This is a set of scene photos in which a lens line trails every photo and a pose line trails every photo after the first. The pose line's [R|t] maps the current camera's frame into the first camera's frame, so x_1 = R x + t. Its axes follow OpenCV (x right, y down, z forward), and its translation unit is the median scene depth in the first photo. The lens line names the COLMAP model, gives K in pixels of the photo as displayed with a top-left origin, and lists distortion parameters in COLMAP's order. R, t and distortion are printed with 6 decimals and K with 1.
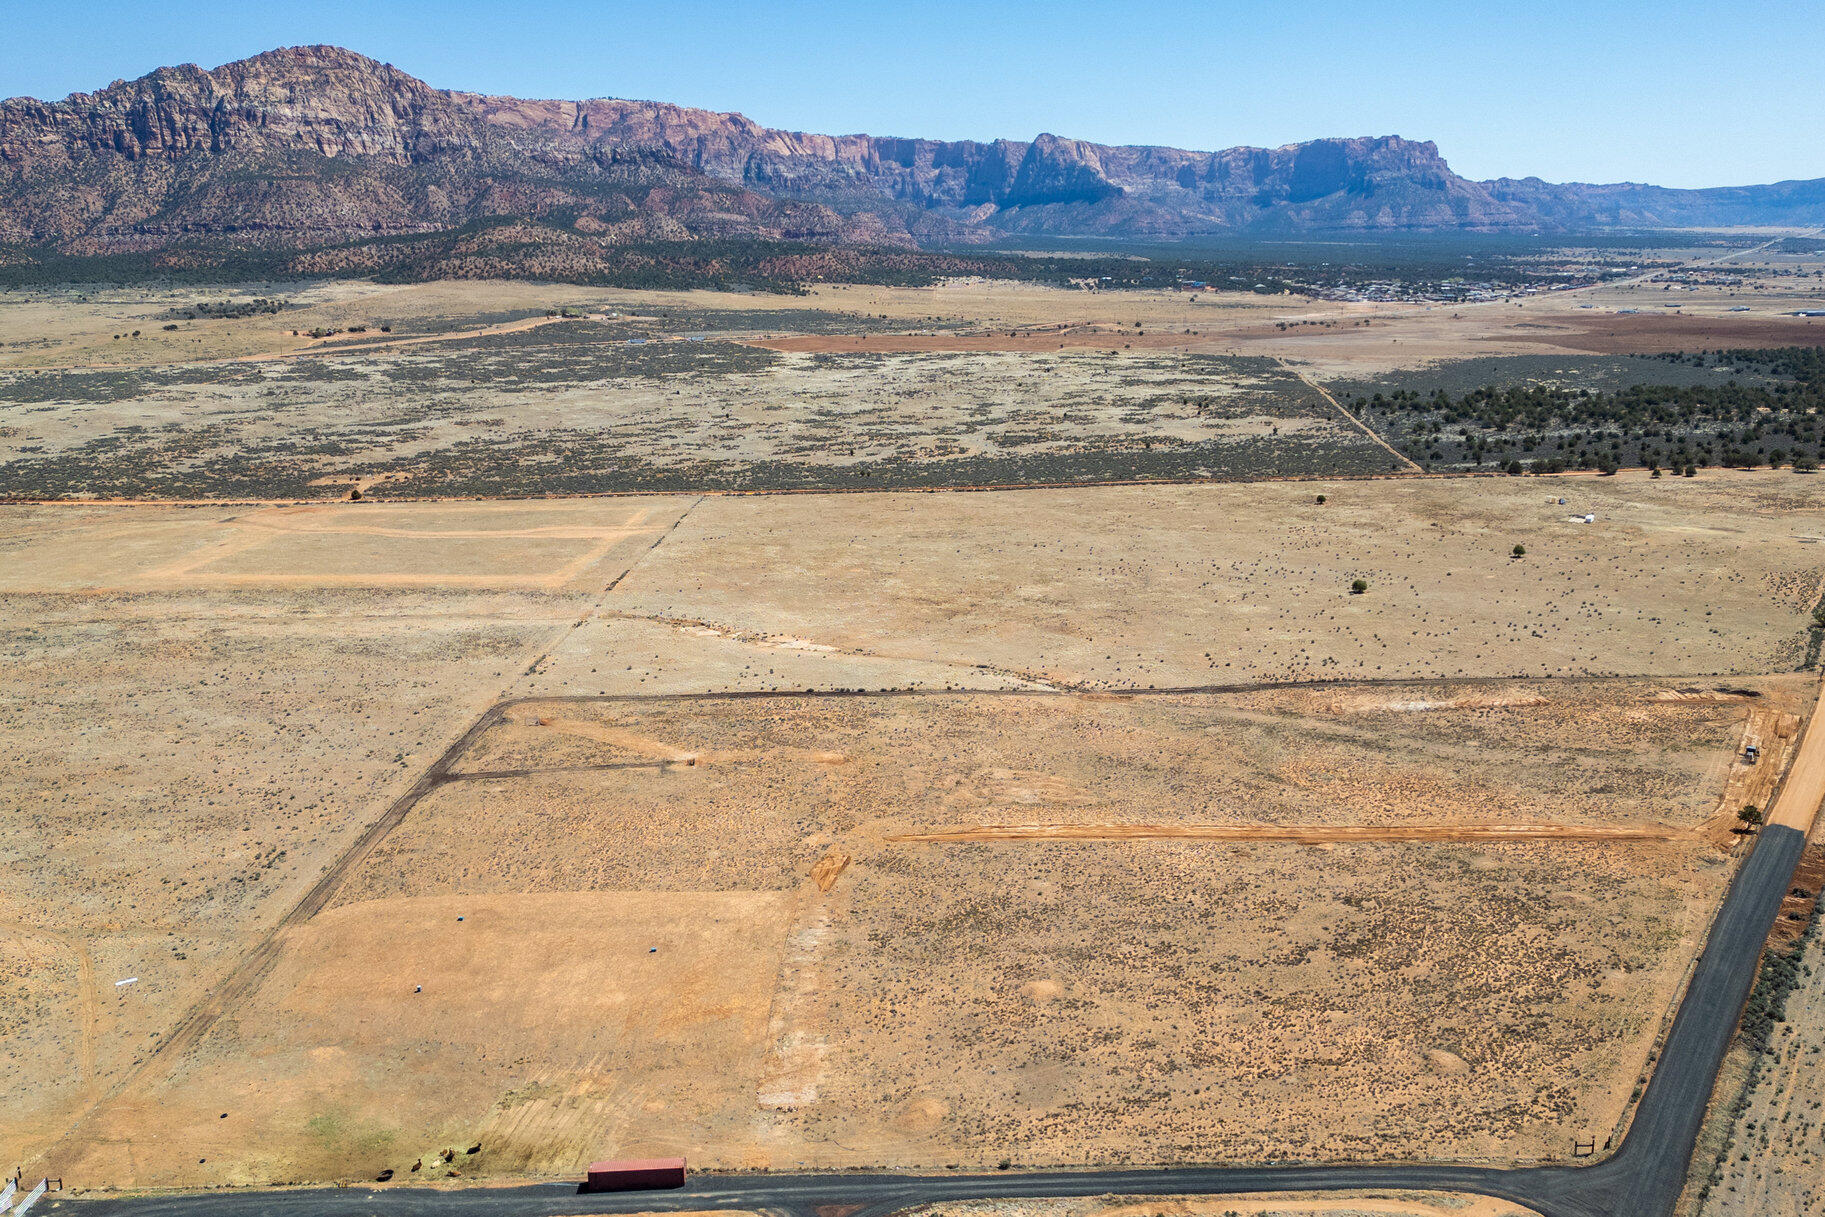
lens RADIAL K [[1527.9, 0, 912.5], [0, 1527.9, 608.5], [0, 0, 1]] dist [0.067777, -0.053740]
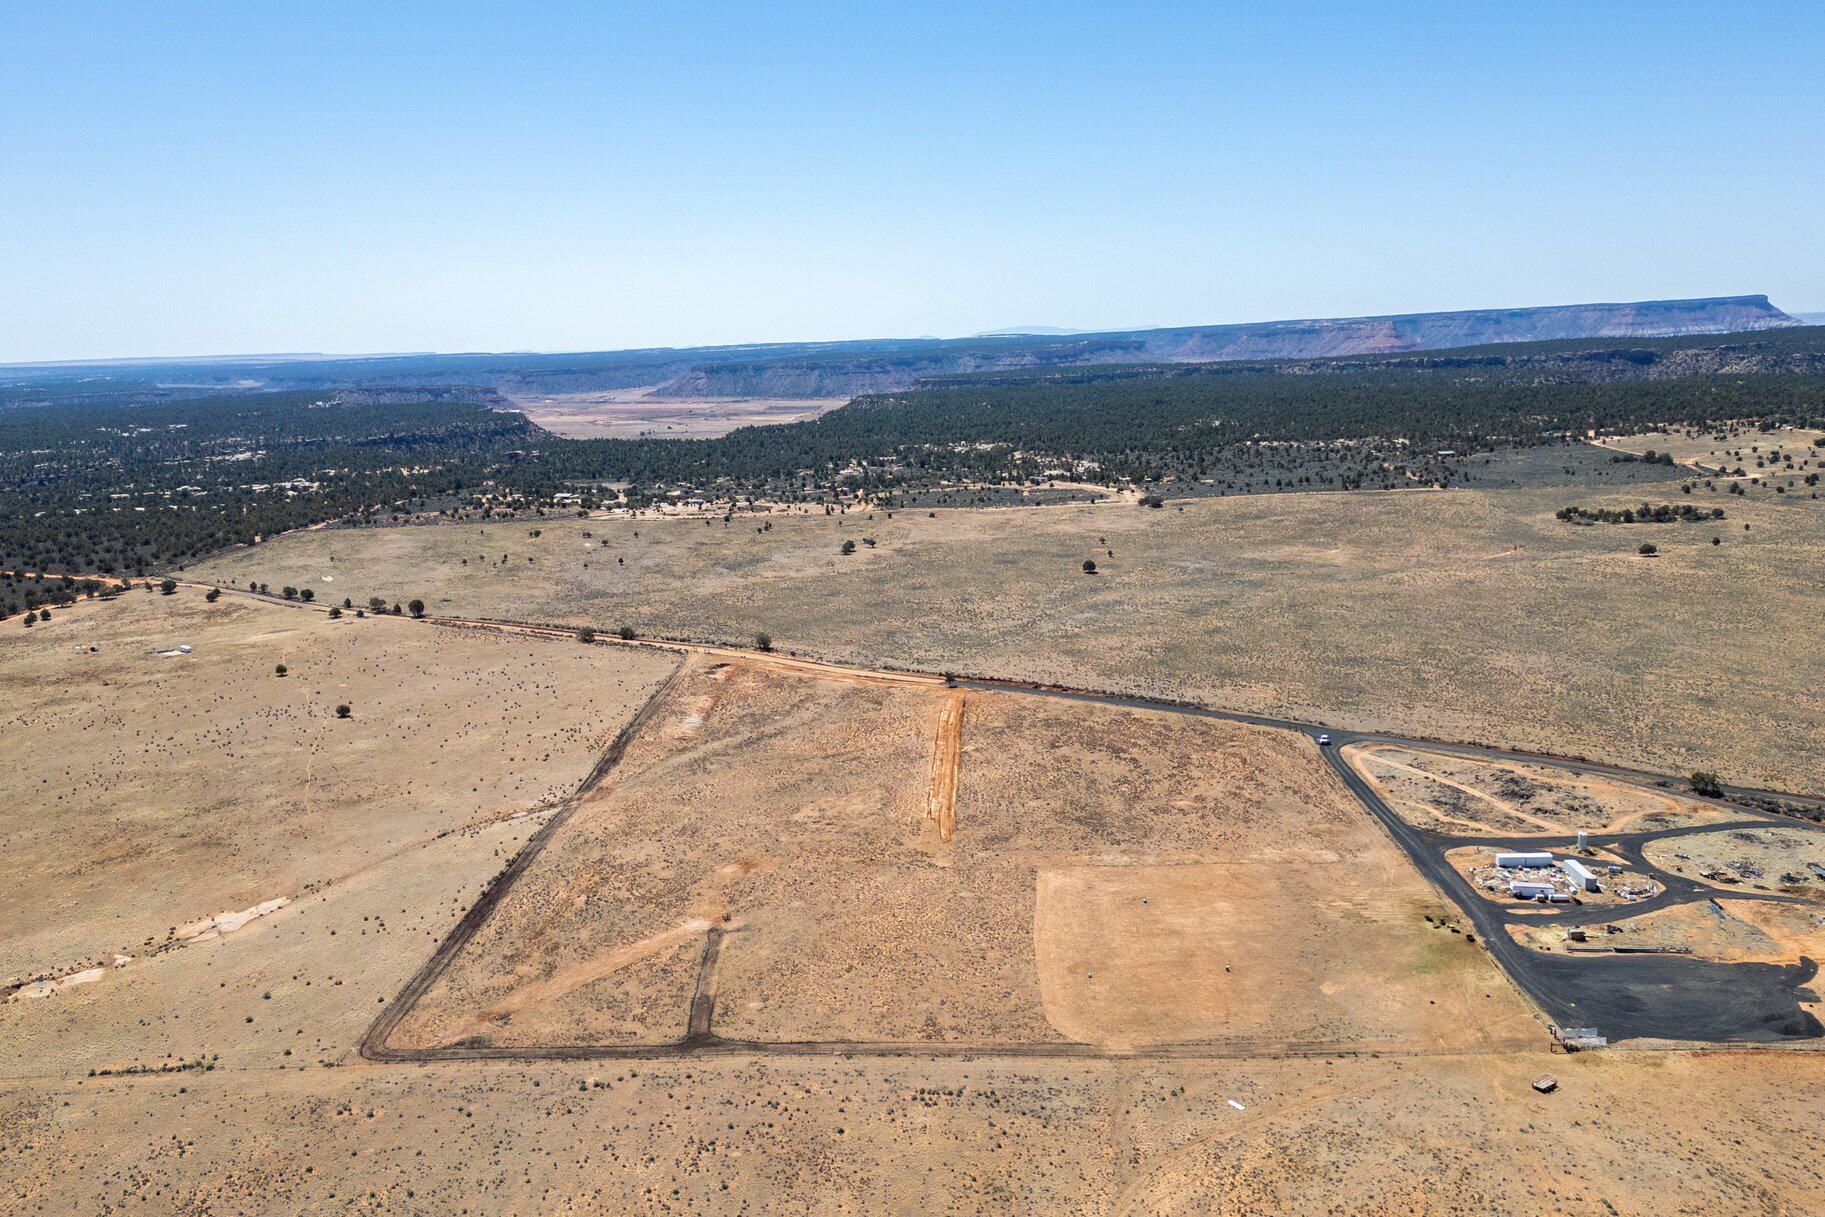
lens RADIAL K [[1504.5, 0, 912.5], [0, 1504.5, 608.5], [0, 0, 1]] dist [0.092353, -0.097441]
pose [[0.016867, -0.161740, 0.986689, -0.353929], [0.262645, 0.952891, 0.151710, -0.067038], [-0.964745, 0.256590, 0.058553, 0.262713]]
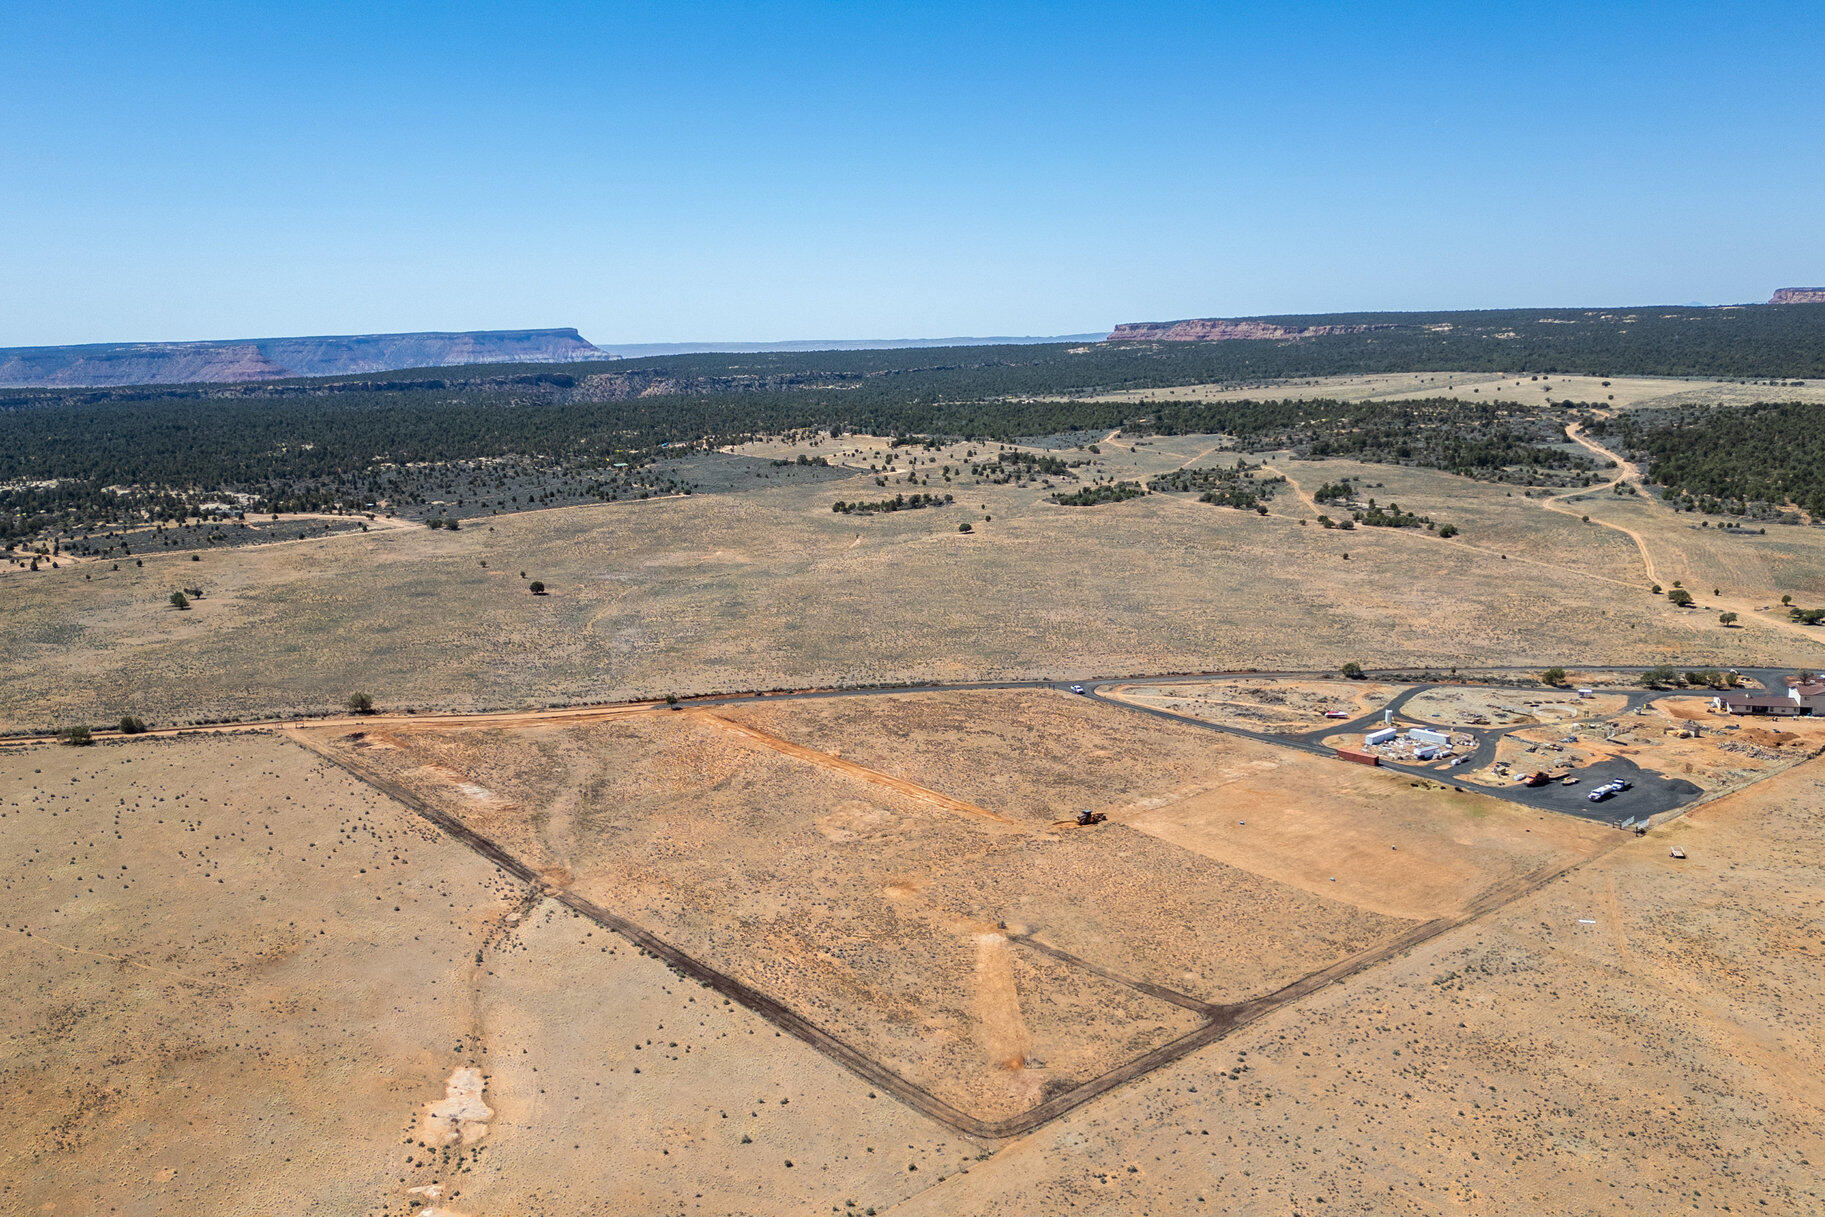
lens RADIAL K [[1498.8, 0, 912.5], [0, 1498.8, 608.5], [0, 0, 1]] dist [0.136714, -0.194828]
pose [[-0.661124, -0.103561, 0.743095, -0.260761], [0.210159, 0.925218, 0.315919, -0.128920], [-0.720242, 0.365029, -0.589919, 0.509583]]
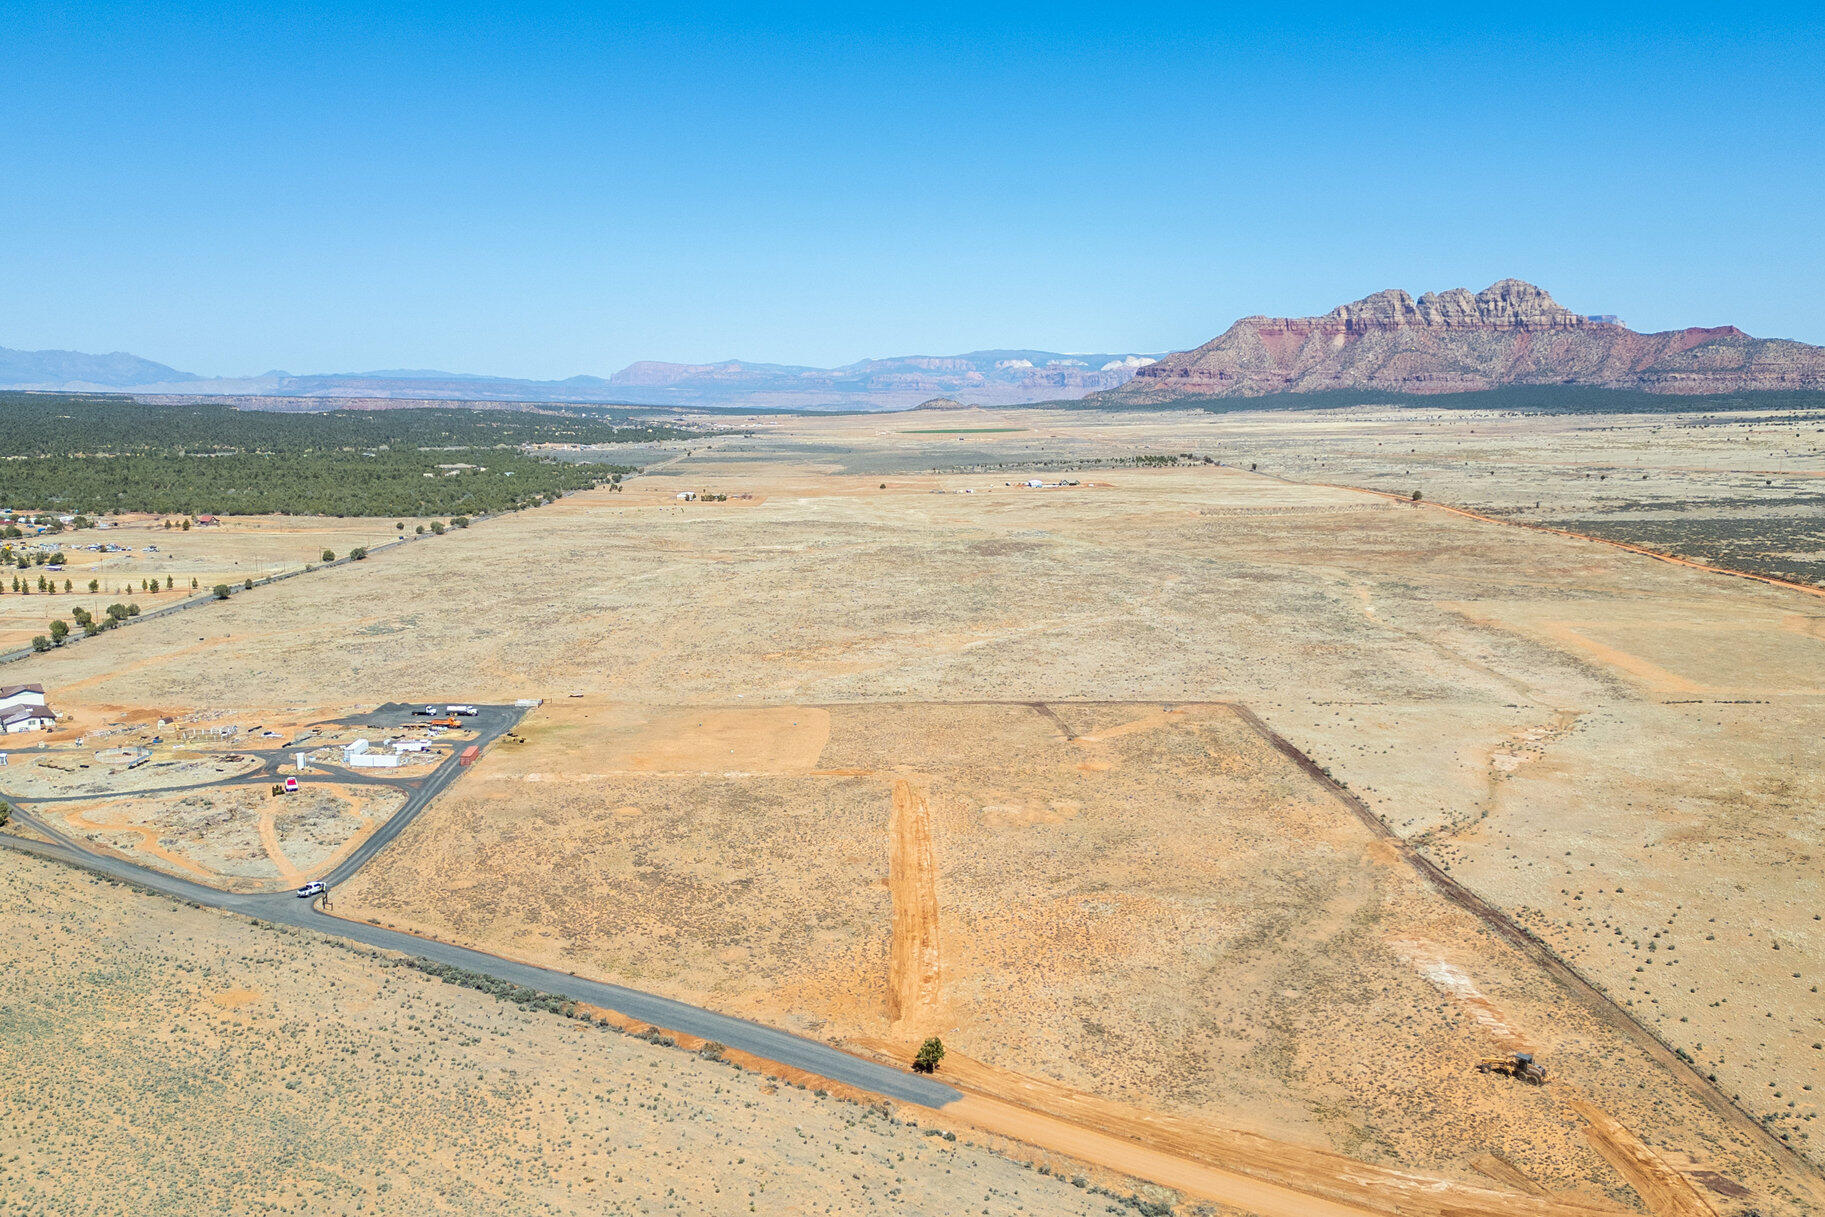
lens RADIAL K [[1546.7, 0, 912.5], [0, 1546.7, 608.5], [0, 0, 1]] dist [0.112918, -0.141464]
pose [[0.048092, 0.155285, -0.986698, 0.351261], [-0.233856, 0.962136, 0.140021, -0.047429], [0.971081, 0.224012, 0.082586, 0.253655]]
